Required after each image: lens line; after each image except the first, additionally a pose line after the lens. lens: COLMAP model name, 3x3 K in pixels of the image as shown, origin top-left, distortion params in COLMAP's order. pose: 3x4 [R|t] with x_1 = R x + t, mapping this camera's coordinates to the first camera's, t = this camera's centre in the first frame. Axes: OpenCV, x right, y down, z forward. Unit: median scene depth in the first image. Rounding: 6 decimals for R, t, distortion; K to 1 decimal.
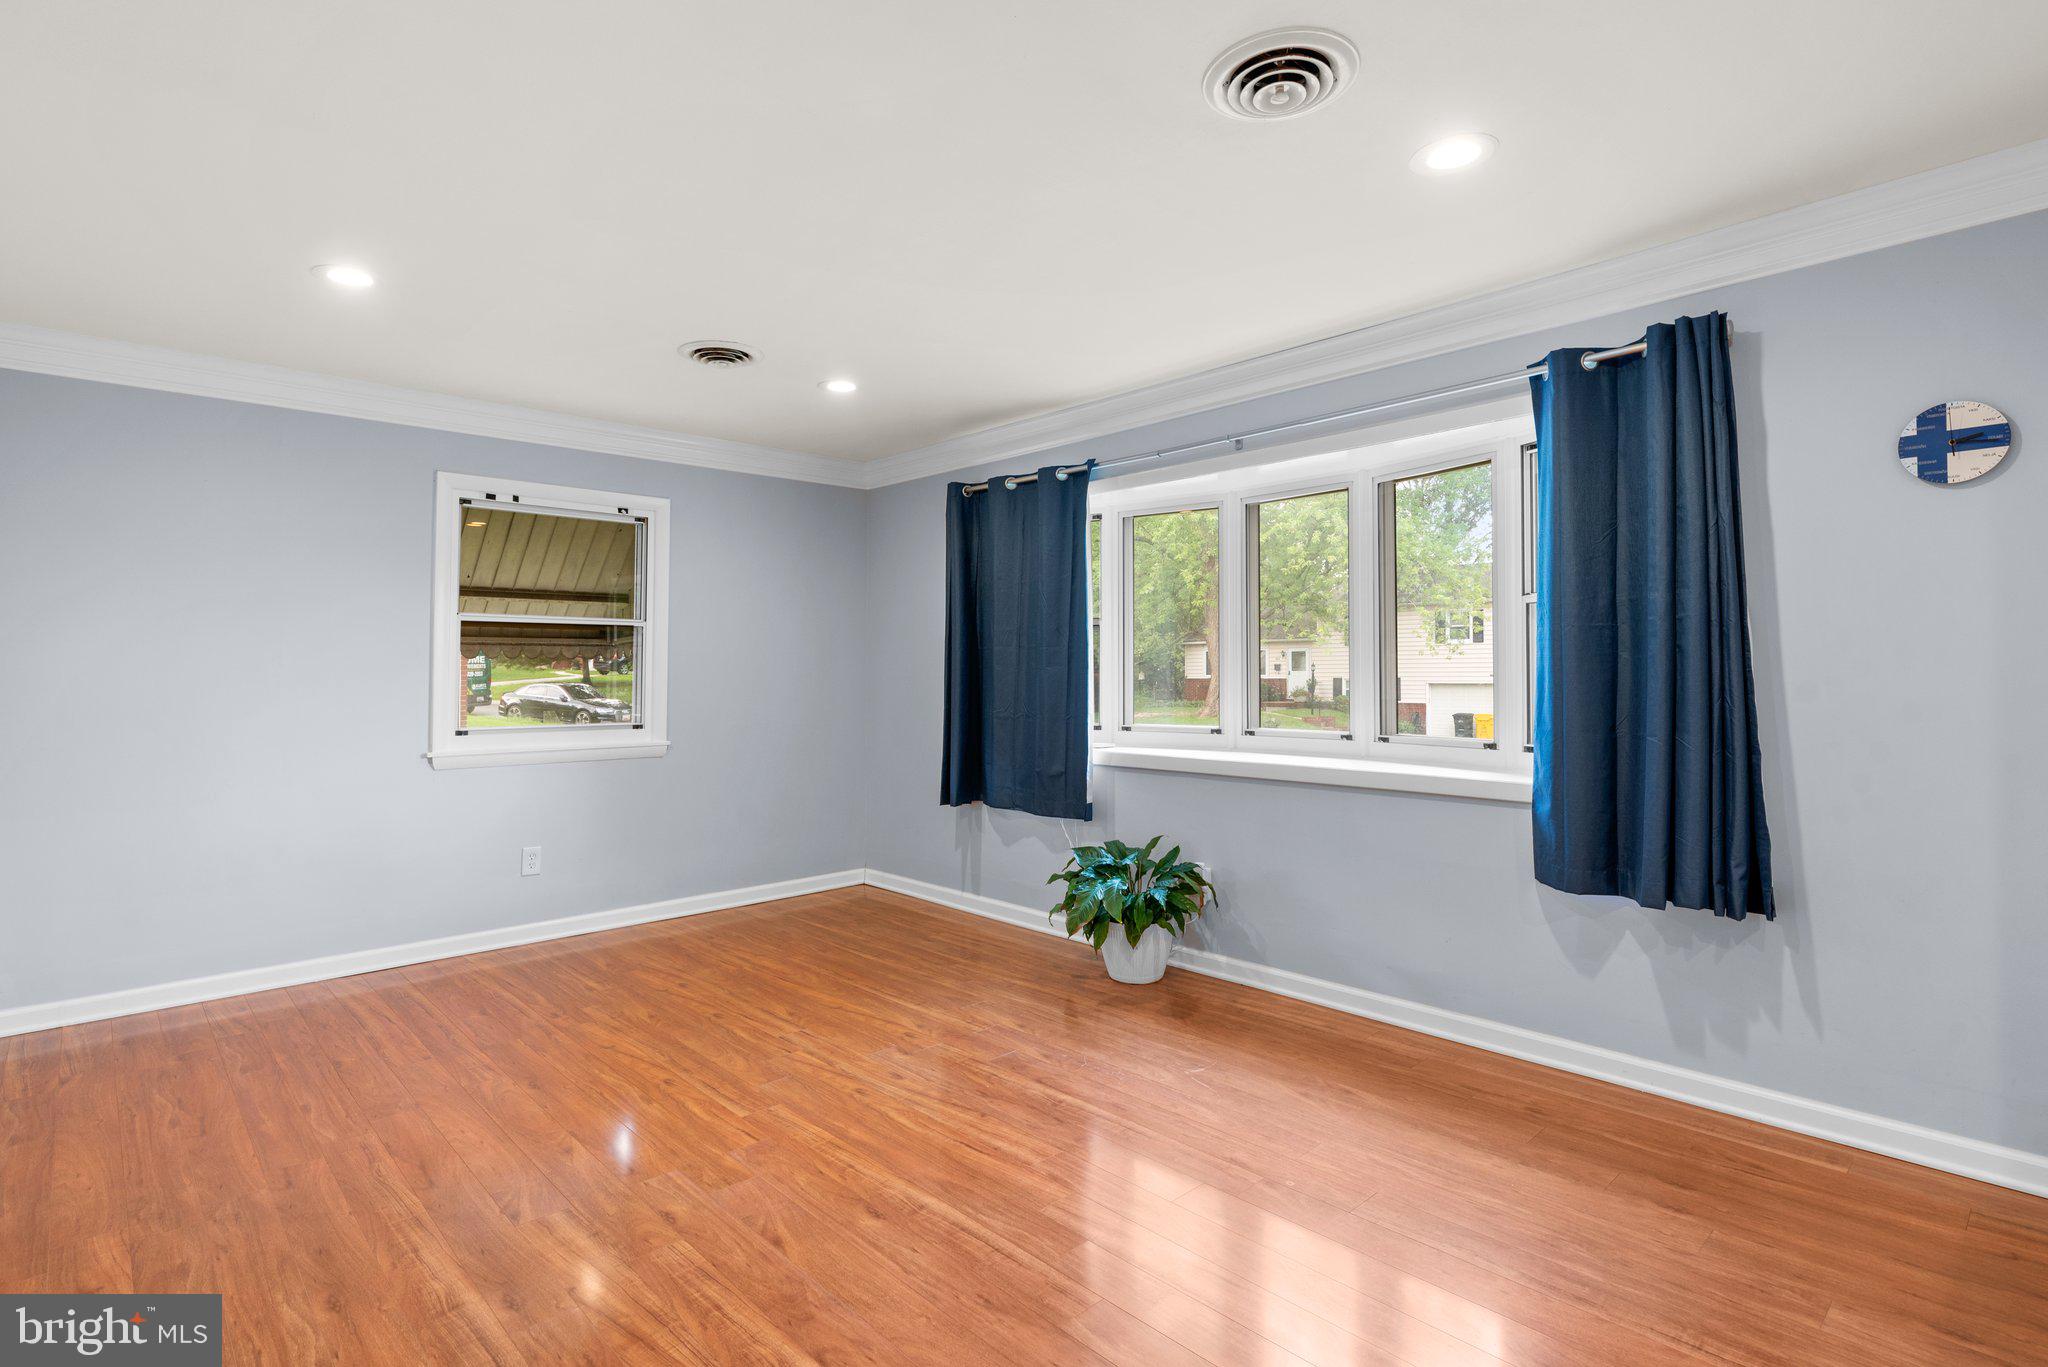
lens RADIAL K [[1006.5, 0, 1006.6], [0, 1006.5, 648.3], [0, 0, 1]] dist [0.003444, -0.000597]
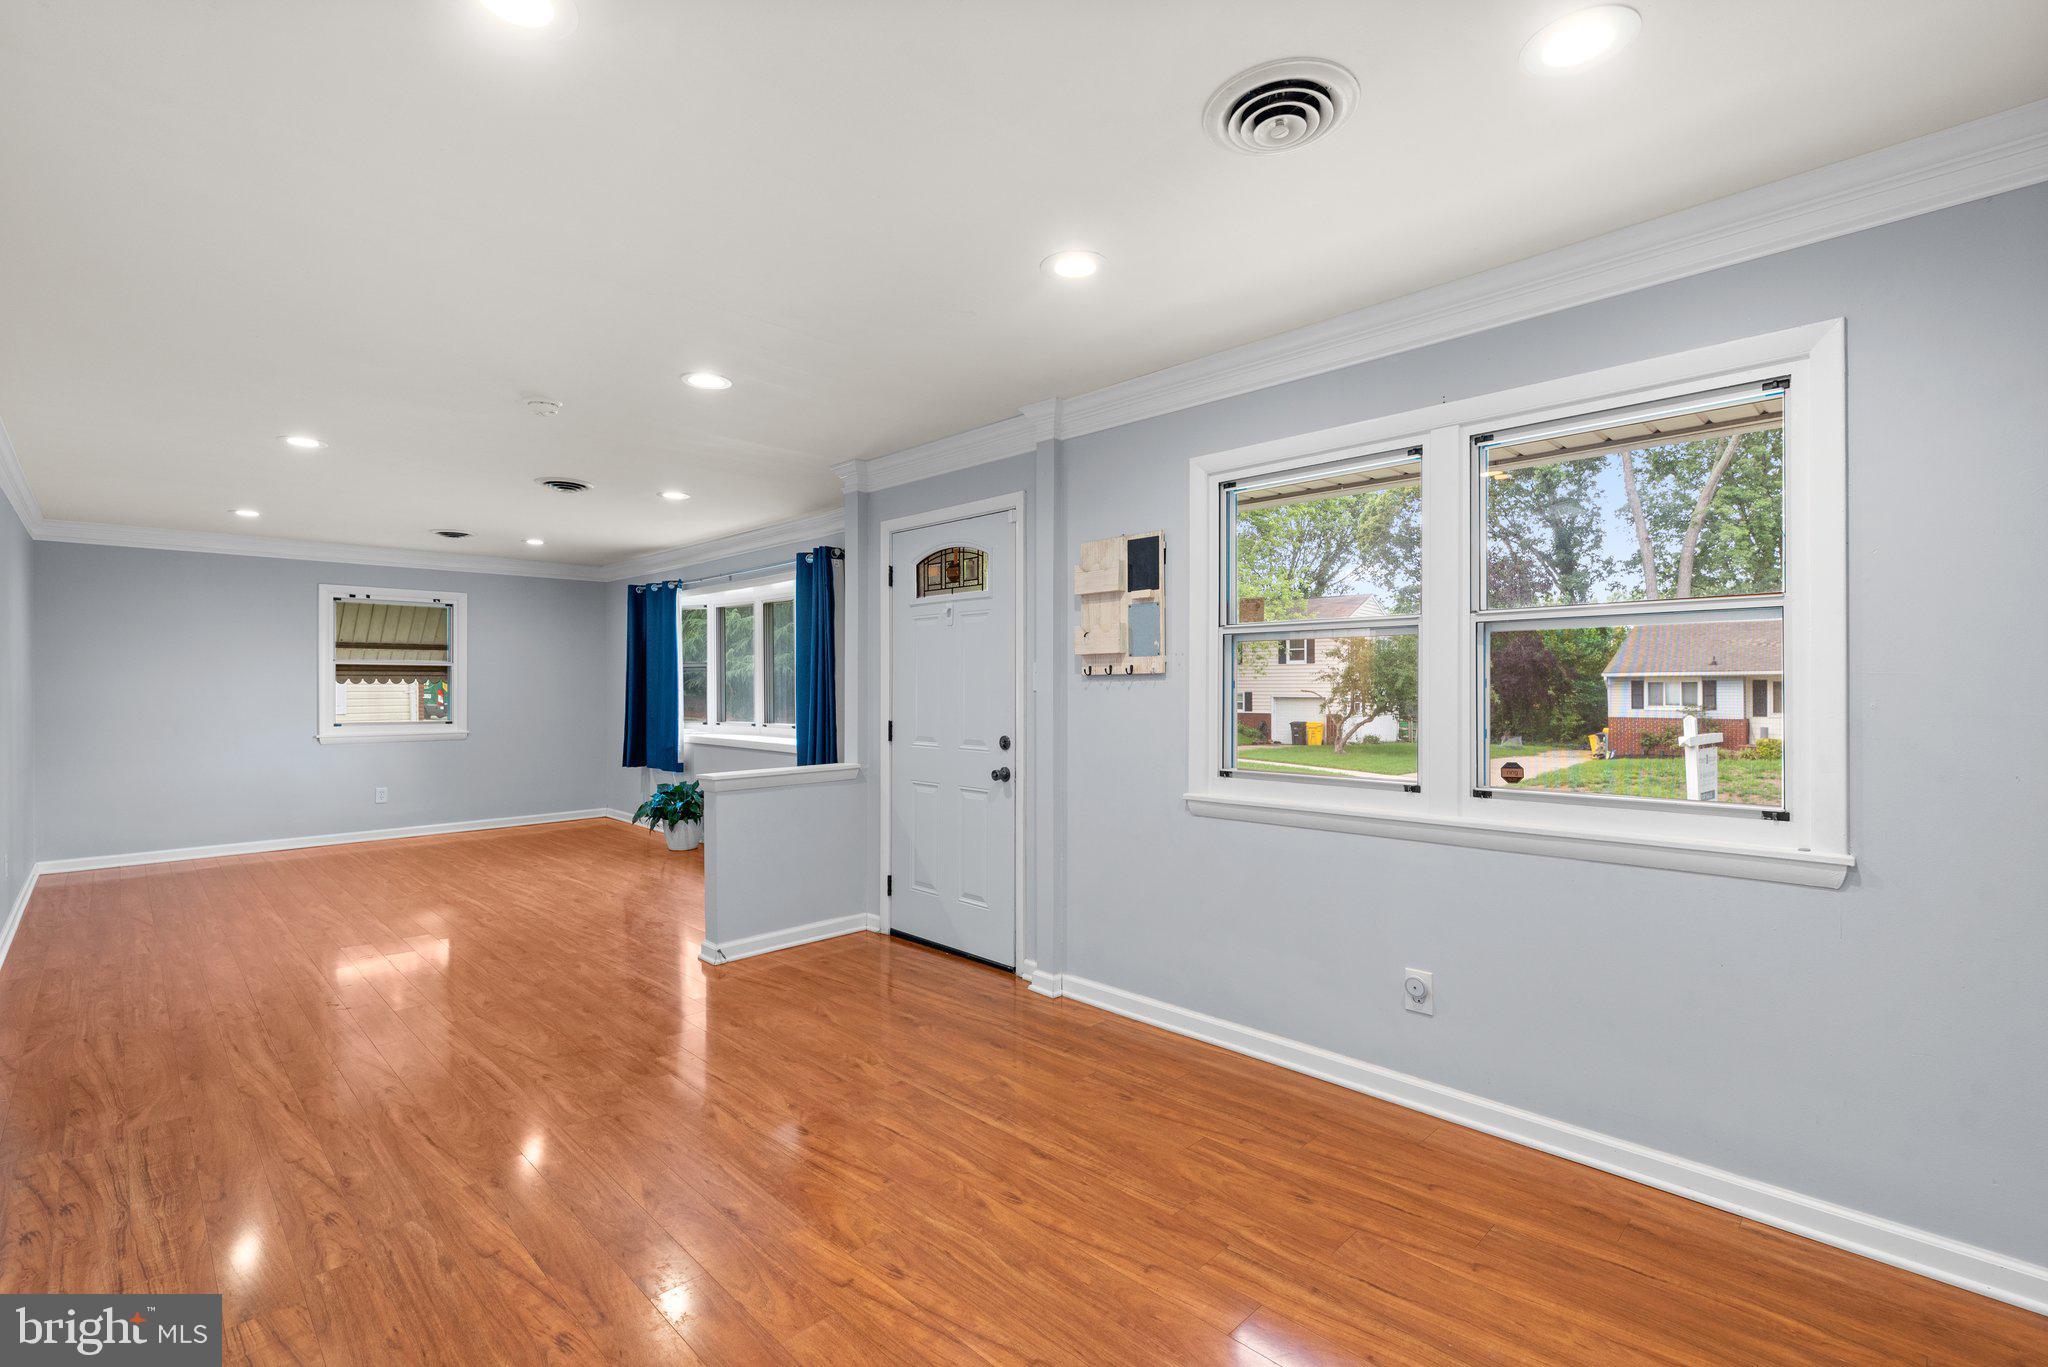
lens RADIAL K [[926.9, 0, 1025.2], [0, 926.9, 692.4], [0, 0, 1]] dist [0.004242, -0.000239]
pose [[0.999482, 0.003083, 0.032020, 0.745600], [-0.004099, 0.999489, 0.031710, -0.039305], [-0.031906, -0.031825, 0.998984, -0.829097]]
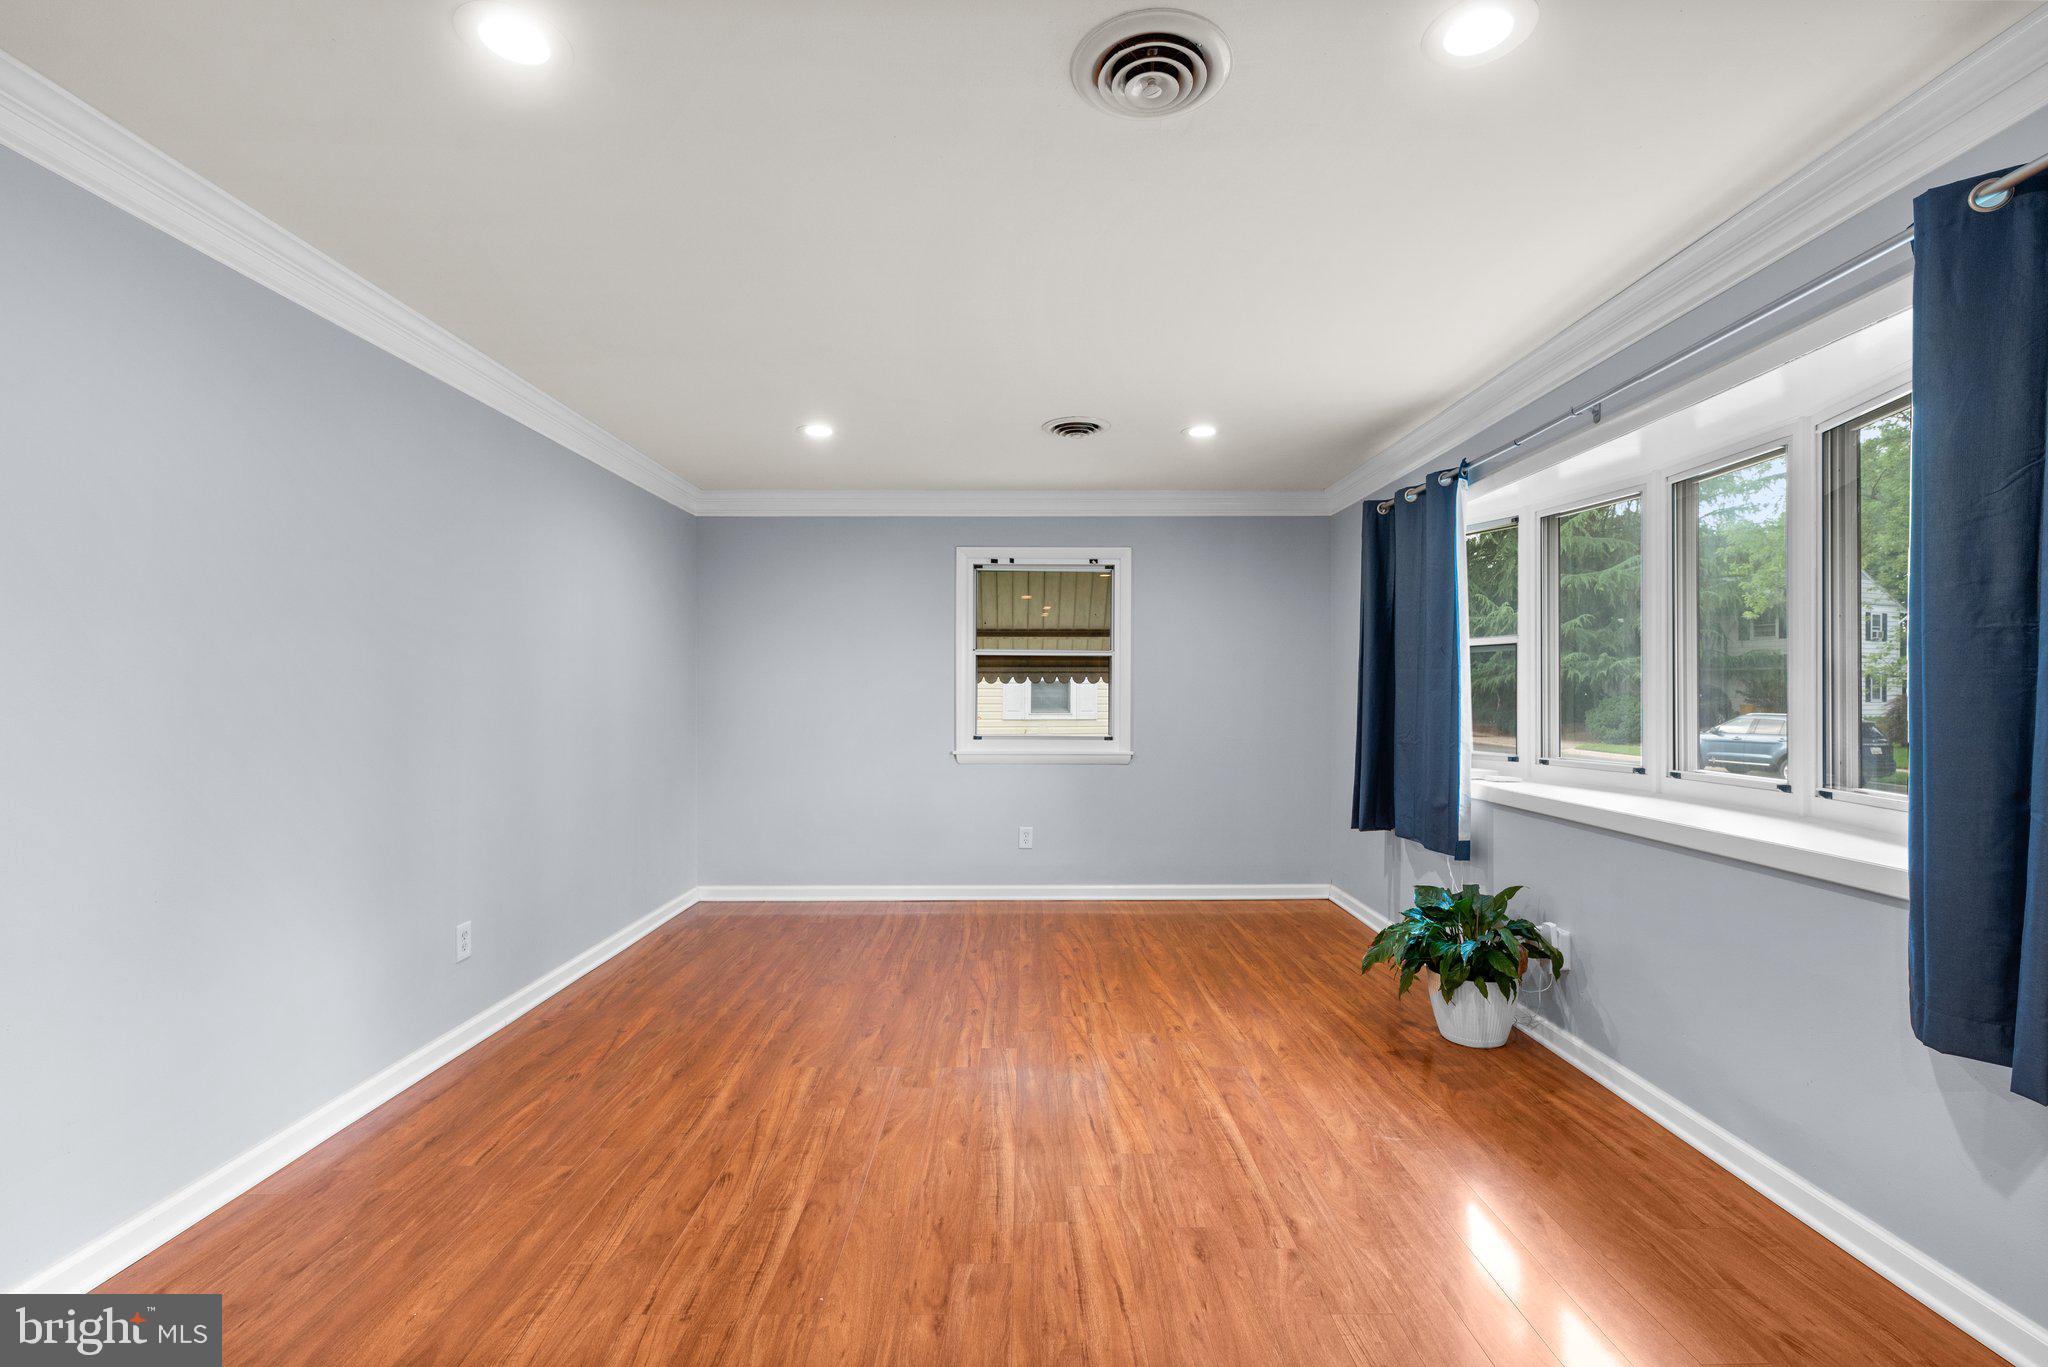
lens RADIAL K [[926.9, 0, 1025.2], [0, 926.9, 692.4], [0, 0, 1]] dist [0.004242, -0.000239]
pose [[0.740235, 0.003958, -0.672337, 0.390854], [0.011396, 0.999765, 0.018433, 0.000611], [0.672252, -0.021307, 0.740016, 0.134021]]
